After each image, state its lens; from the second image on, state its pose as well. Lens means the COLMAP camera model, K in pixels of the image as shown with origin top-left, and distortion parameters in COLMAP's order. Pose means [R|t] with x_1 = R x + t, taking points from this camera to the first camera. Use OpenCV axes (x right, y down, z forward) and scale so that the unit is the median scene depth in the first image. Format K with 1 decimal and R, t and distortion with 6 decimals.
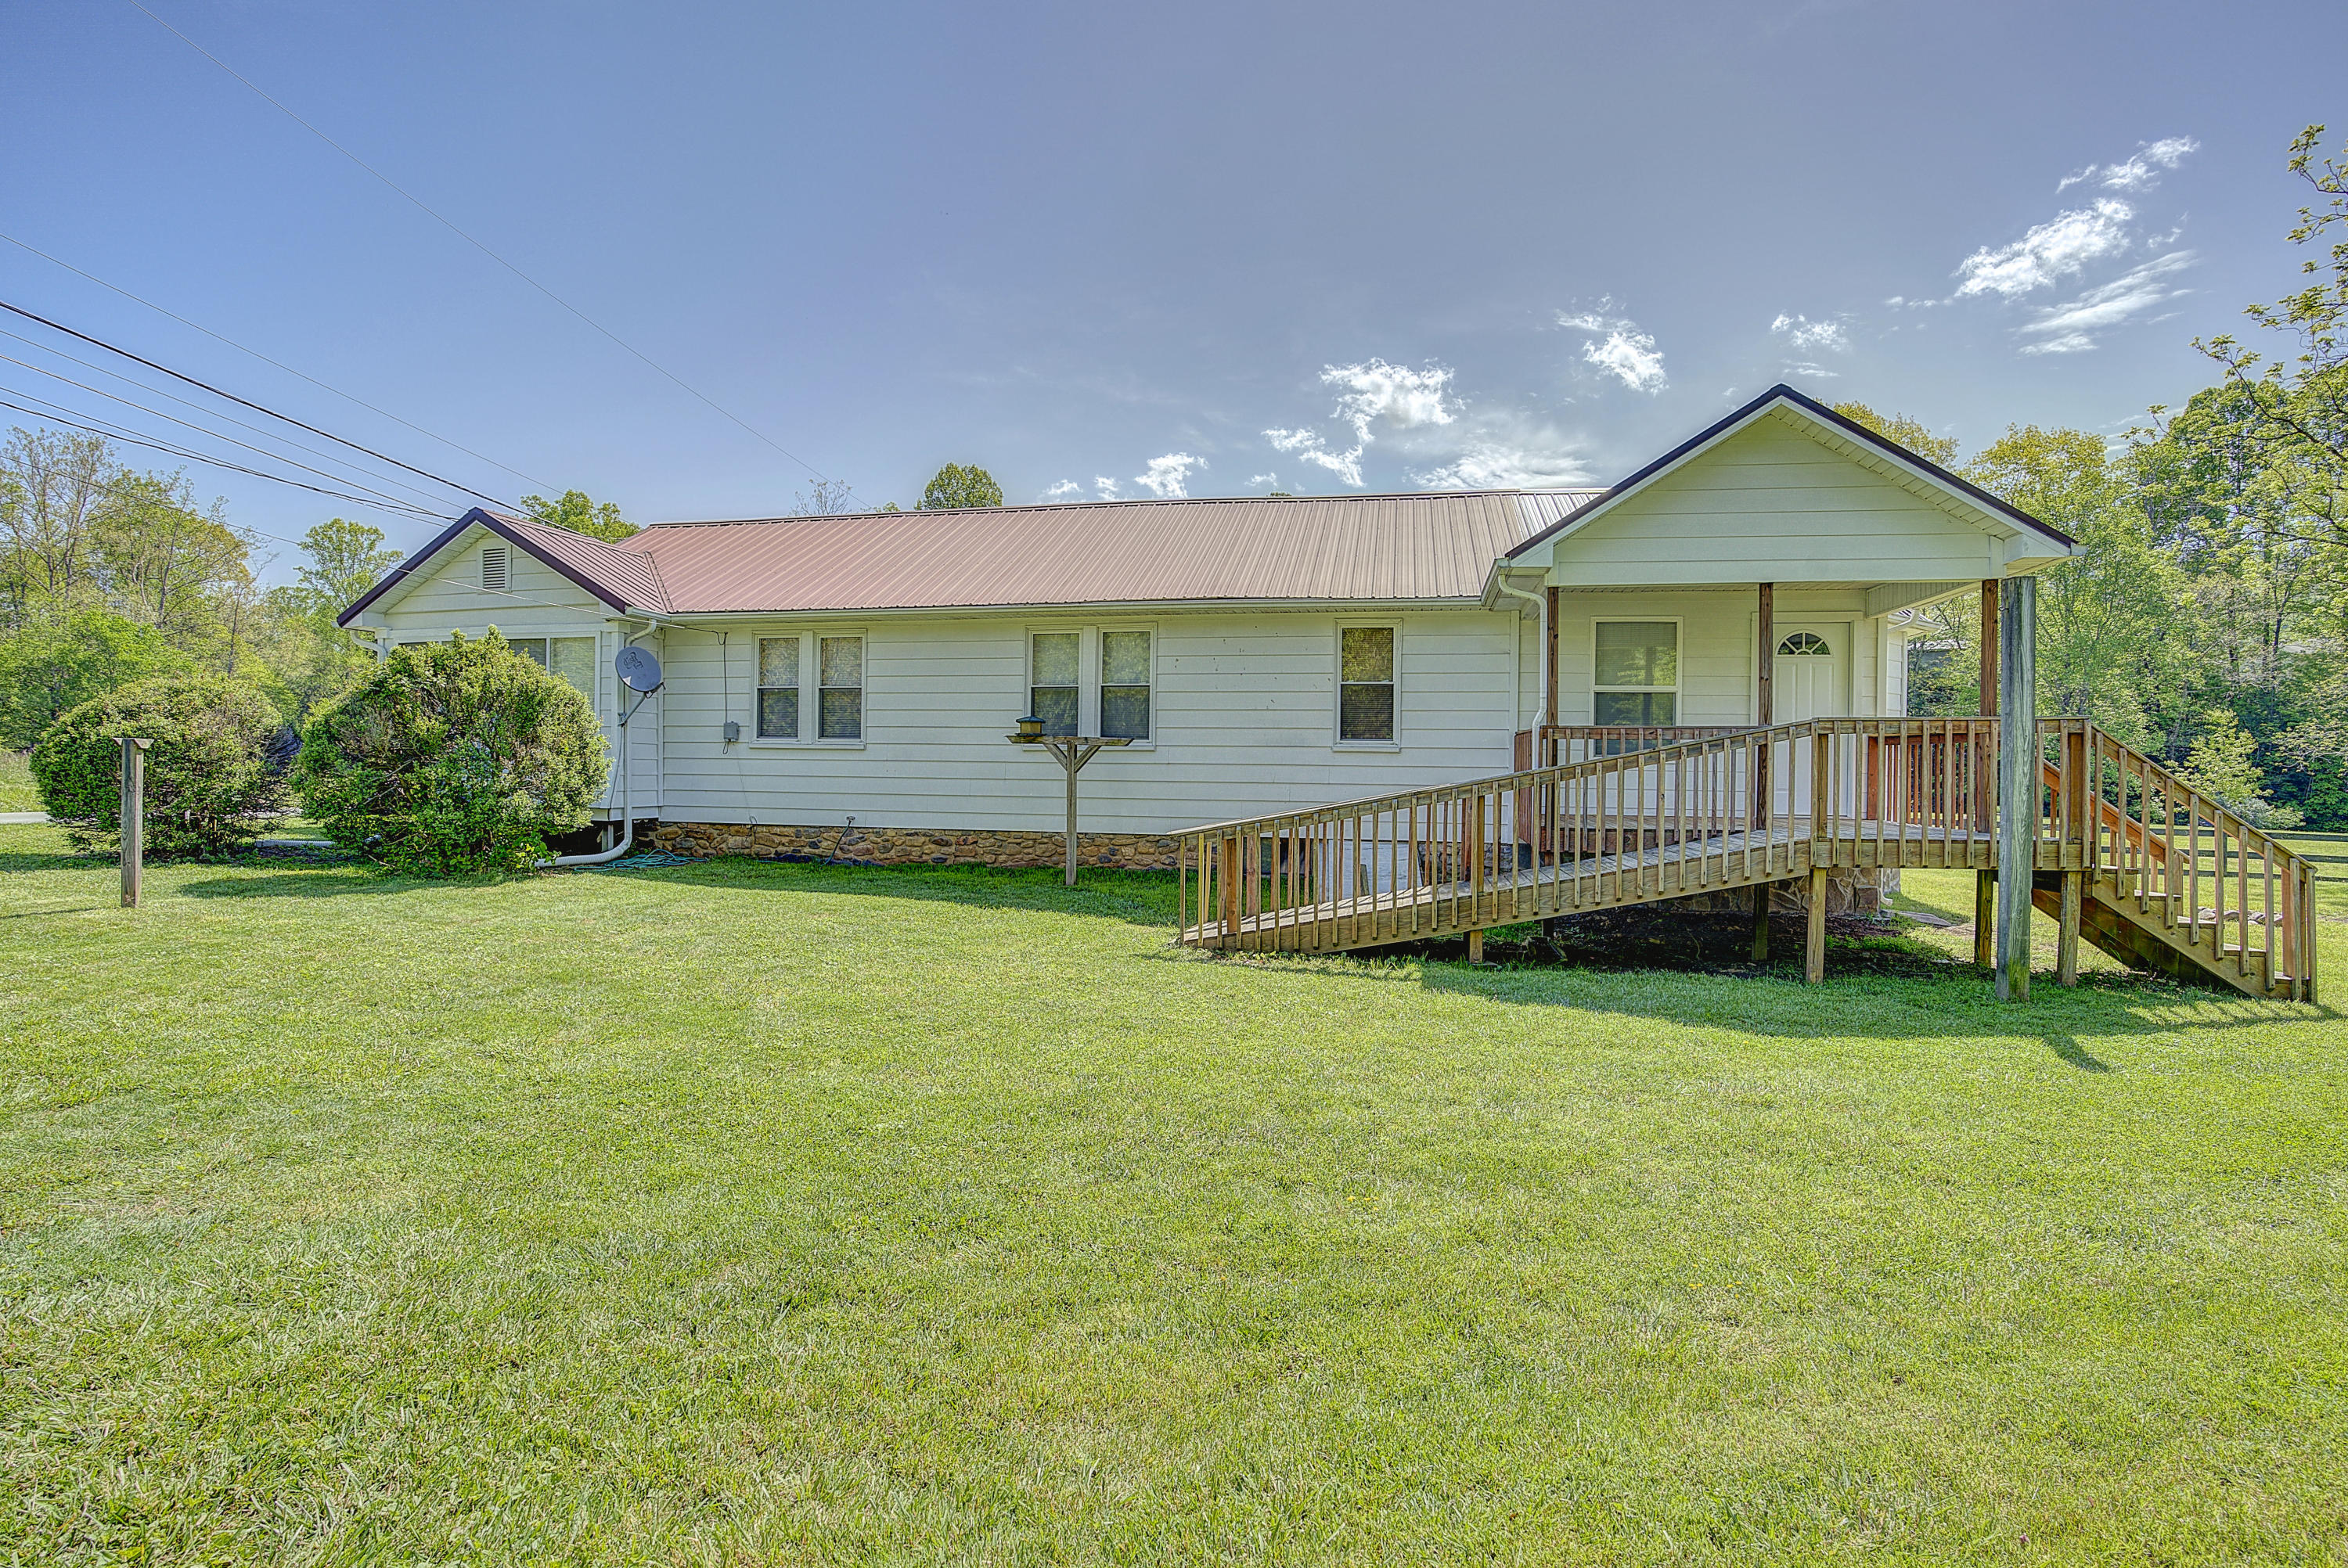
lens RADIAL K [[1113.6, 0, 1174.0], [0, 1113.6, 784.0], [0, 0, 1]] dist [-0.074348, 0.027649]
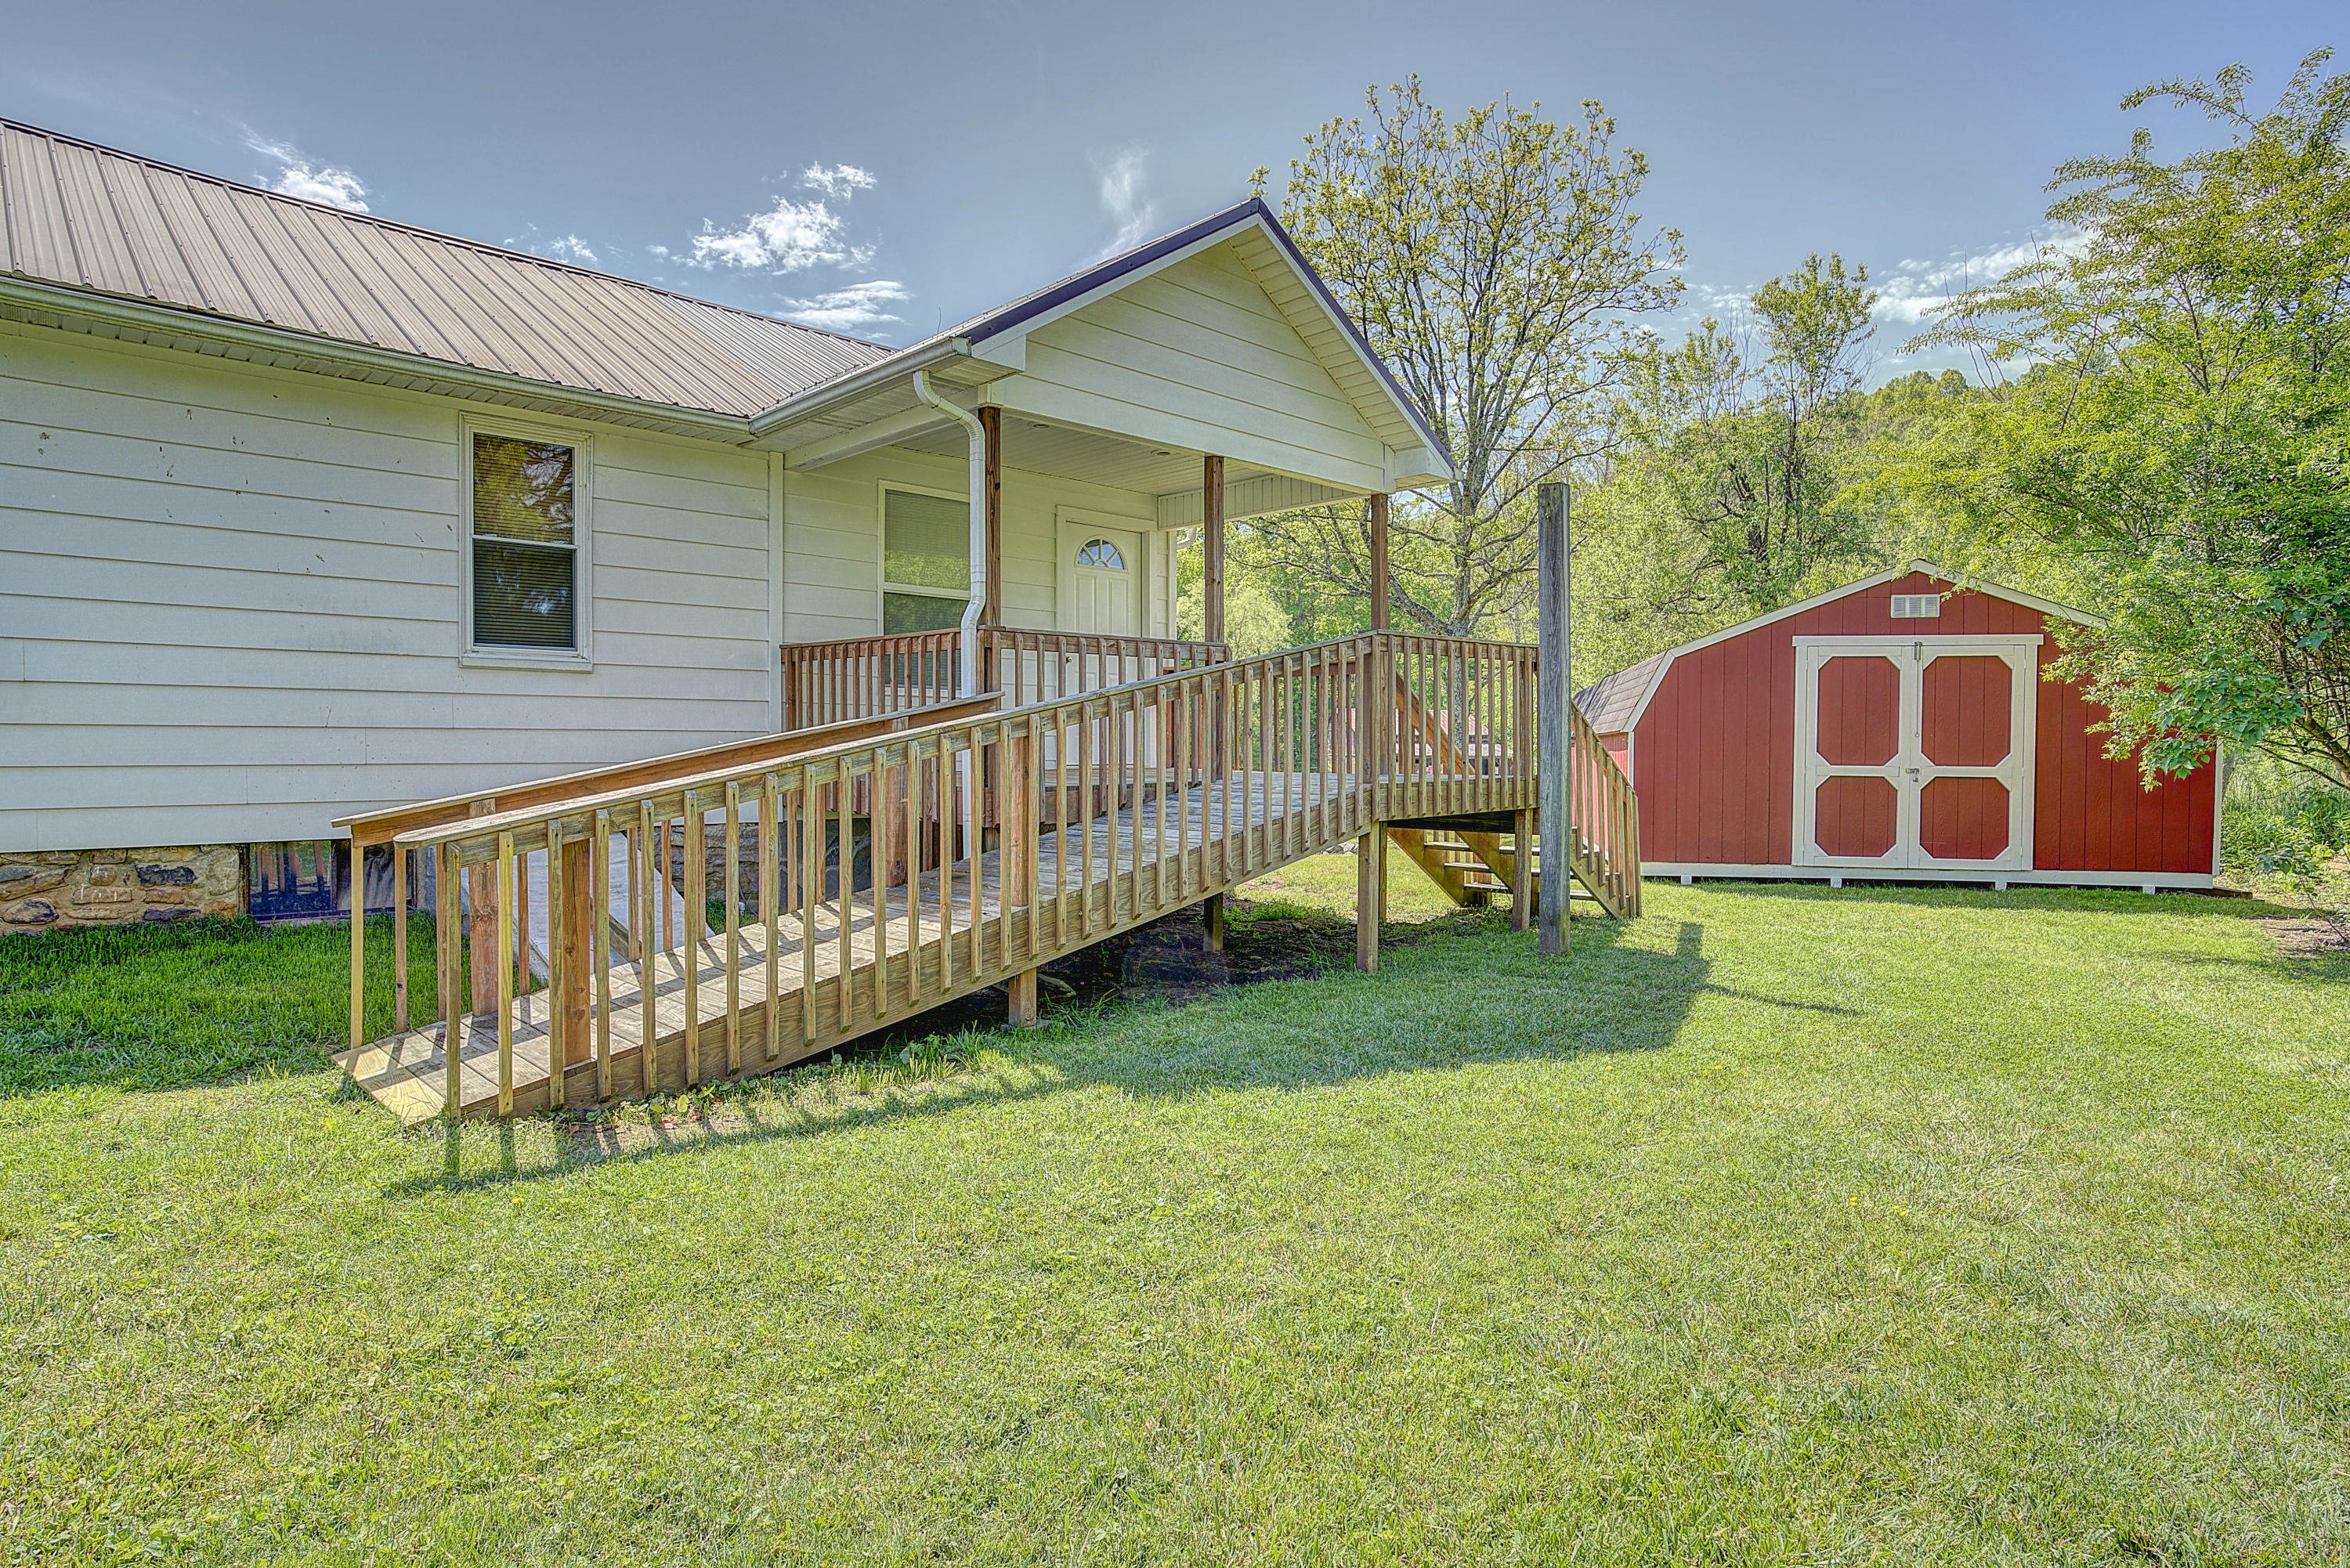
lens RADIAL K [[1269.5, 0, 1175.0], [0, 1269.5, 784.0], [0, 0, 1]] dist [-0.040192, 0.000223]
pose [[0.539233, -0.033278, 0.841499, -0.171766], [0.017437, 0.999446, 0.028351, 0.014581], [-0.841976, -0.000615, 0.539515, 0.413177]]
